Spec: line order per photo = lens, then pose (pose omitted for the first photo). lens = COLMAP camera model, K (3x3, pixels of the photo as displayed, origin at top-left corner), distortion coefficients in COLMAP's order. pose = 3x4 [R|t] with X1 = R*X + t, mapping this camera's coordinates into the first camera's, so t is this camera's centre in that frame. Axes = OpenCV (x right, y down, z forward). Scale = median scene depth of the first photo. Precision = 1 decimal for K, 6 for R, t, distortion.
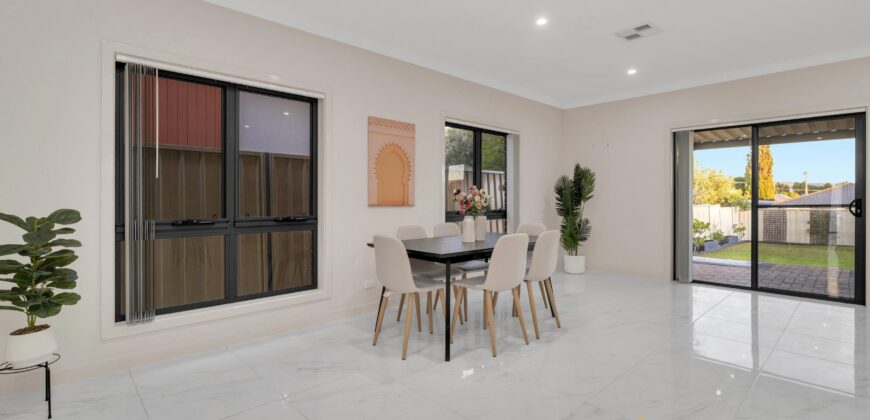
lens RADIAL K [[411.2, 0, 432.2], [0, 411.2, 200.4], [0, 0, 1]] dist [-0.000002, 0.000399]
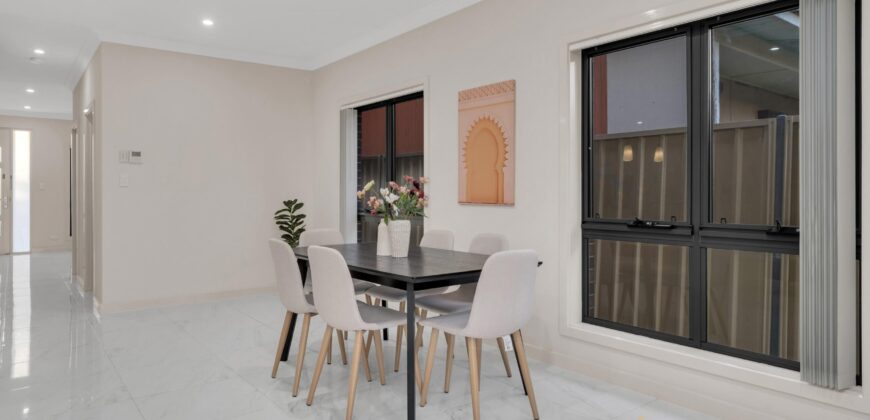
lens RADIAL K [[550.9, 0, 430.7], [0, 550.9, 194.4], [0, 0, 1]] dist [-0.001905, 0.000422]
pose [[-0.113036, -0.003821, -0.993584, 0.855647], [-0.011729, 0.999928, -0.002511, 0.000003], [0.993522, 0.011370, -0.113073, 0.990801]]
